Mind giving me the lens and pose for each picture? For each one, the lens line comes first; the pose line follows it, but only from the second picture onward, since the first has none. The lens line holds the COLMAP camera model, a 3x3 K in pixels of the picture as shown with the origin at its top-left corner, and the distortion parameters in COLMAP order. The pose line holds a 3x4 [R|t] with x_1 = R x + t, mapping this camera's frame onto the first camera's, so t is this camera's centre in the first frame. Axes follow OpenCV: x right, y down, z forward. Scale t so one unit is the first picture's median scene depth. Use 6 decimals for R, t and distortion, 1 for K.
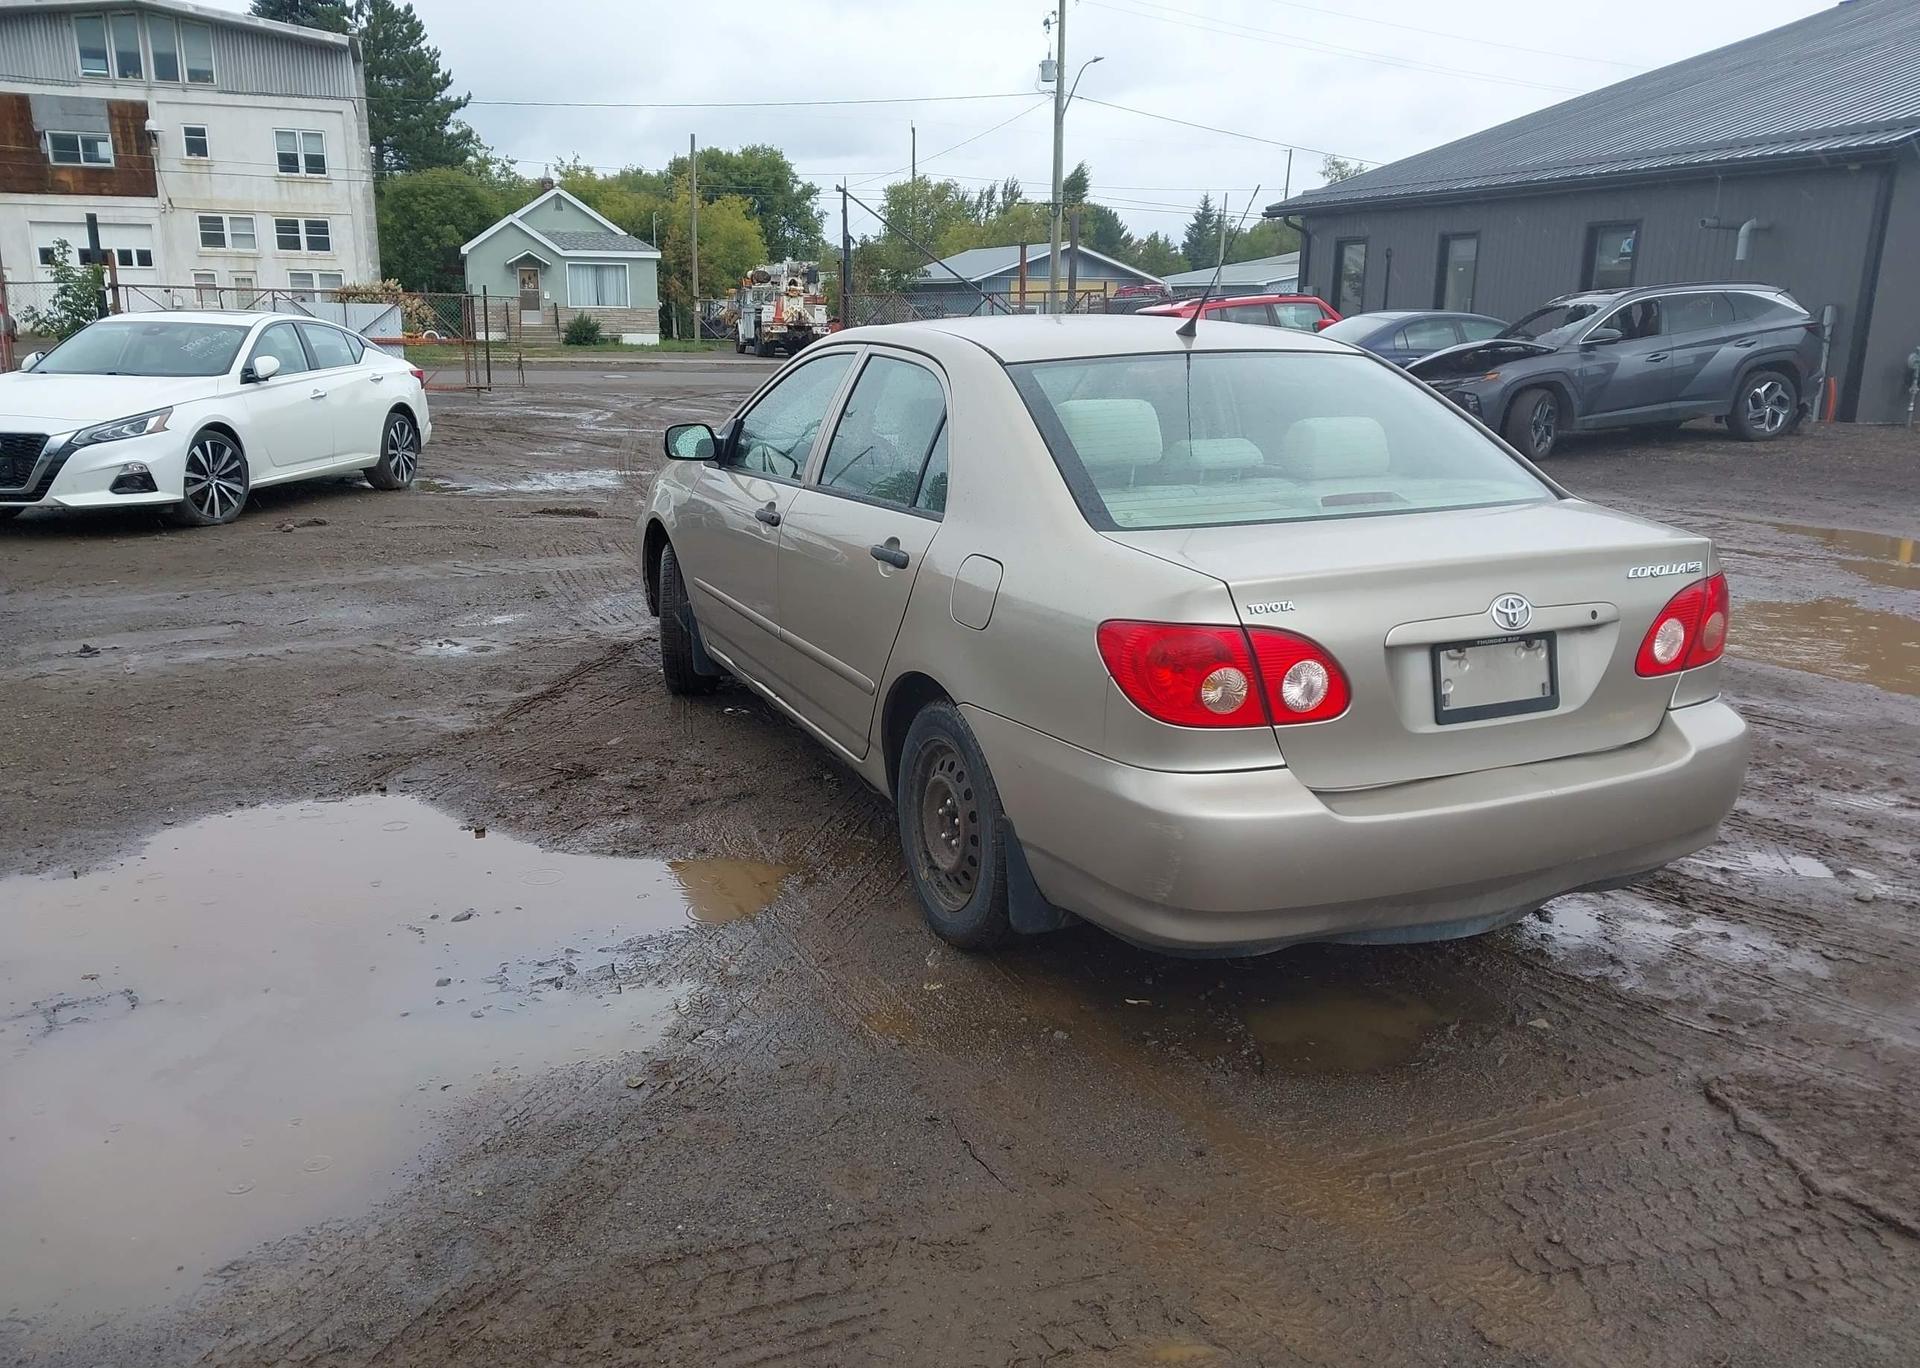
lens RADIAL K [[1500.2, 0, 956.1], [0, 1500.2, 676.4], [0, 0, 1]] dist [0.039706, -0.043139]
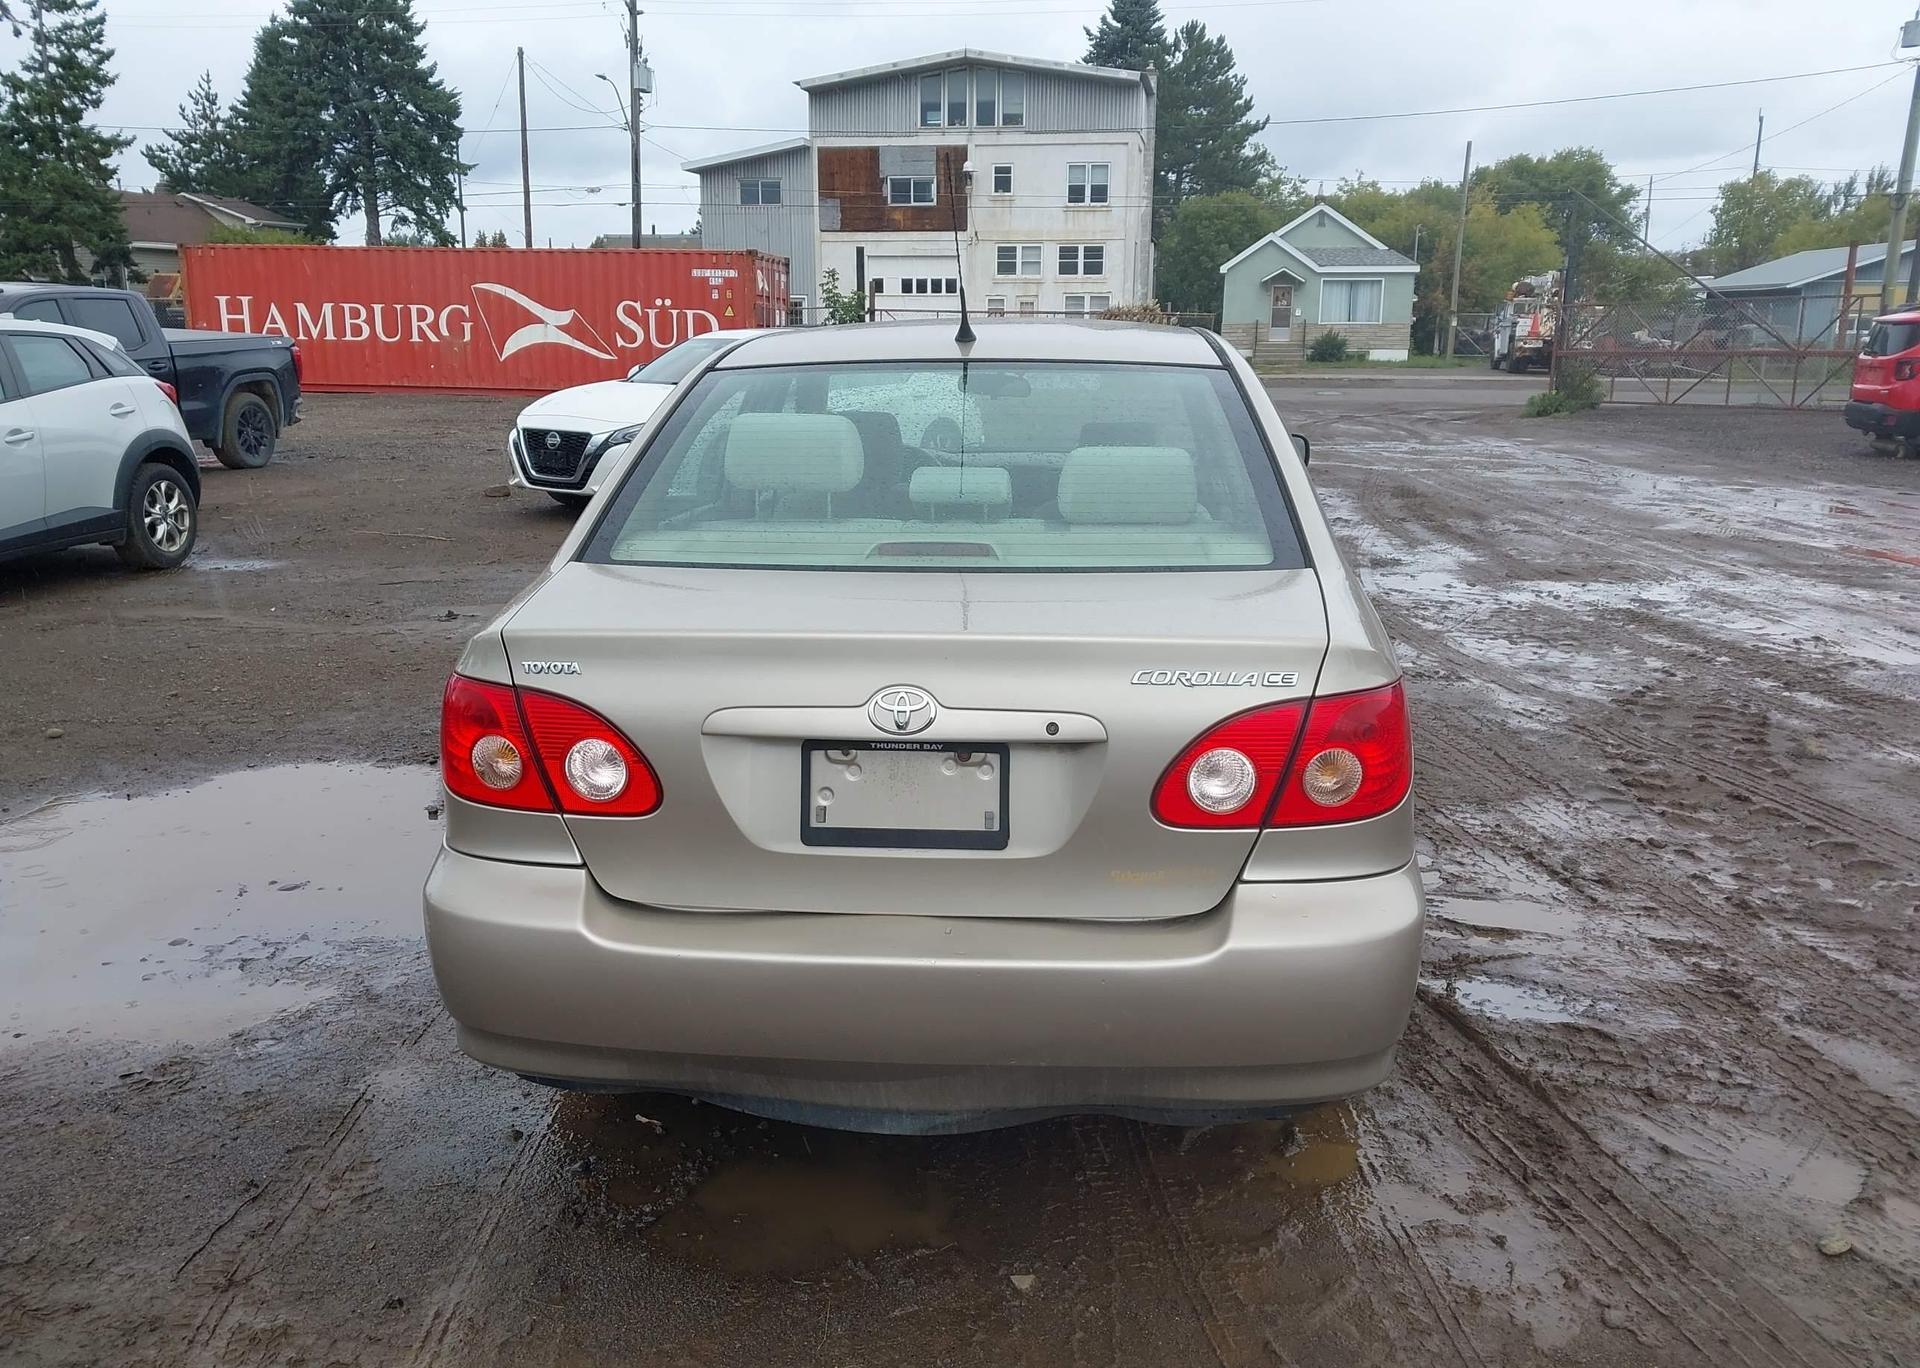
lens RADIAL K [[1500.2, 0, 960.8], [0, 1500.2, 685.2], [0, 0, 1]] dist [0.039706, -0.043139]
pose [[0.870388, 0.108433, -0.480277, 0.248055], [-0.111034, 0.993548, 0.023091, -0.024948], [0.479683, 0.033229, 0.876813, 0.123290]]
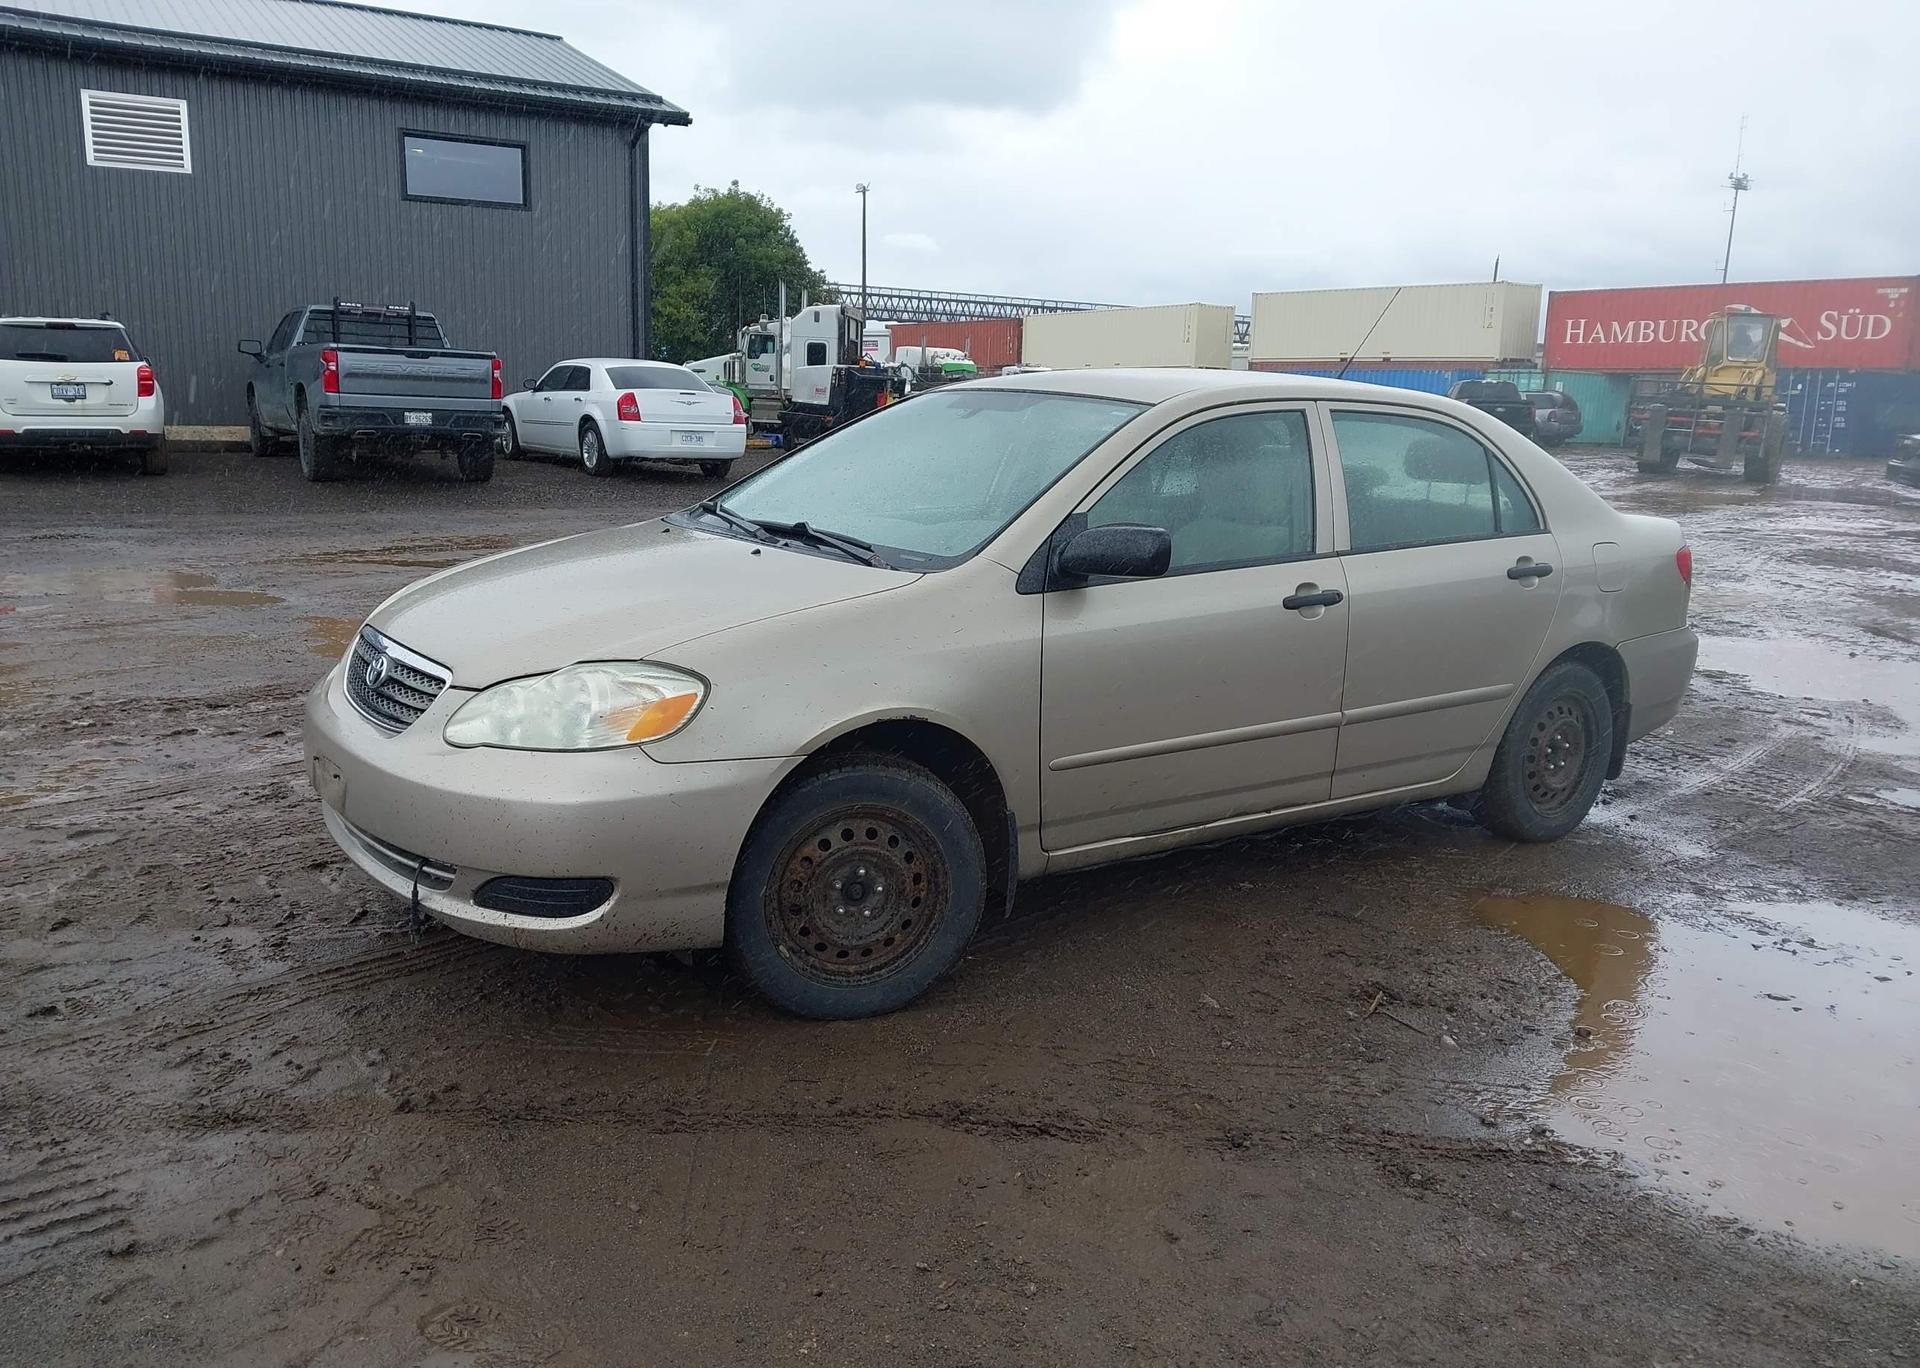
lens RADIAL K [[1500.2, 0, 956.0], [0, 1500.2, 691.7], [0, 0, 1]] dist [0.039706, -0.043139]
pose [[-0.197881, -0.211981, 0.957030, -0.476000], [0.202649, 0.946397, 0.251527, -0.162383], [-0.959050, 0.243714, -0.144316, 0.683218]]
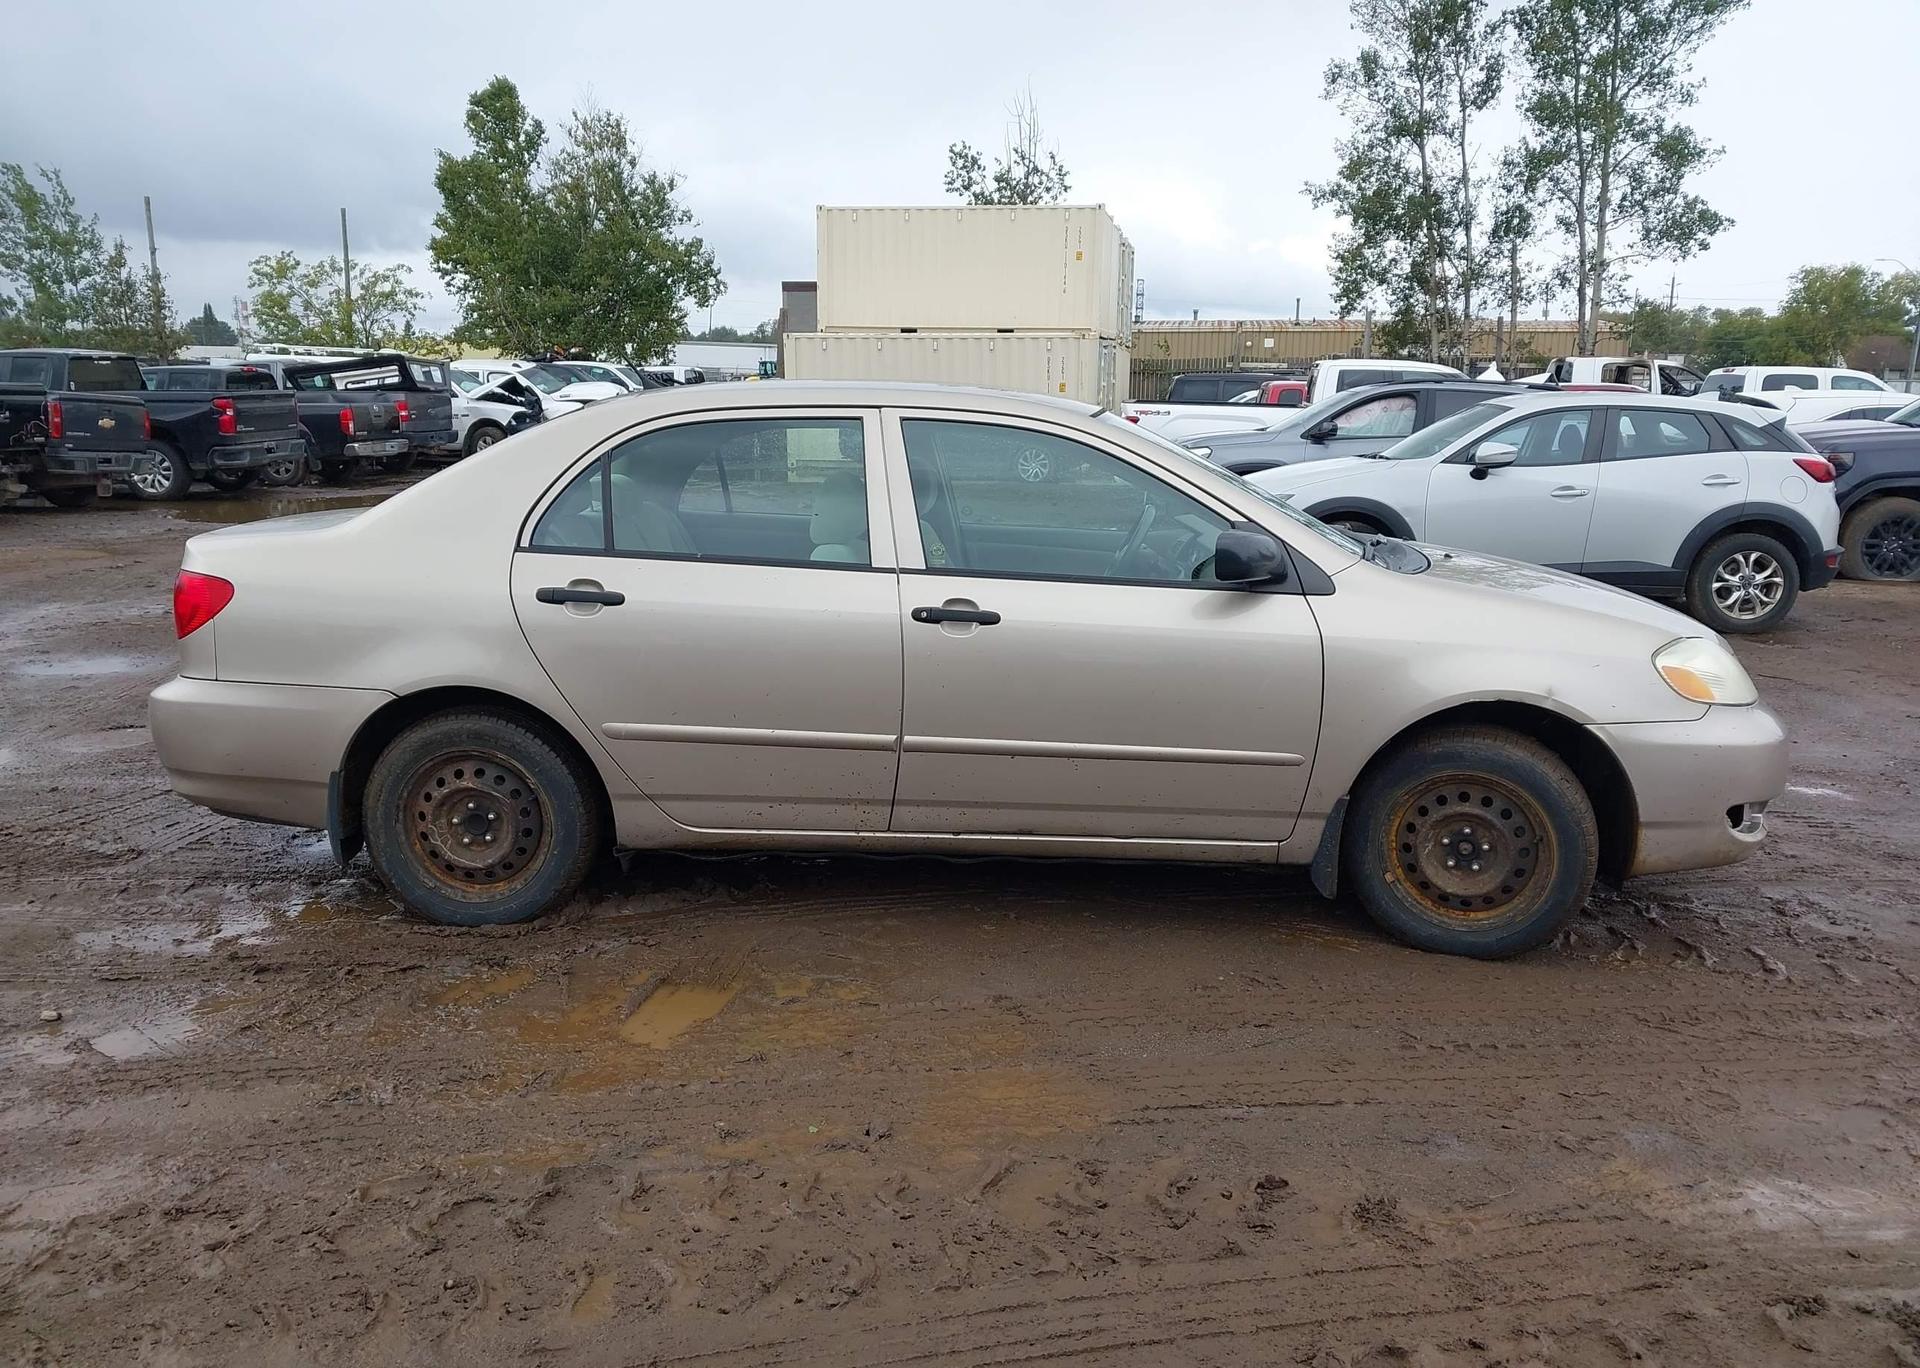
lens RADIAL K [[1500.2, 0, 960.2], [0, 1500.2, 685.0], [0, 0, 1]] dist [0.039706, -0.043139]
pose [[-0.469135, 0.155262, -0.869371, 0.476716], [-0.226433, 0.930368, 0.288344, -0.177212], [0.853604, 0.332127, -0.401312, 0.763592]]
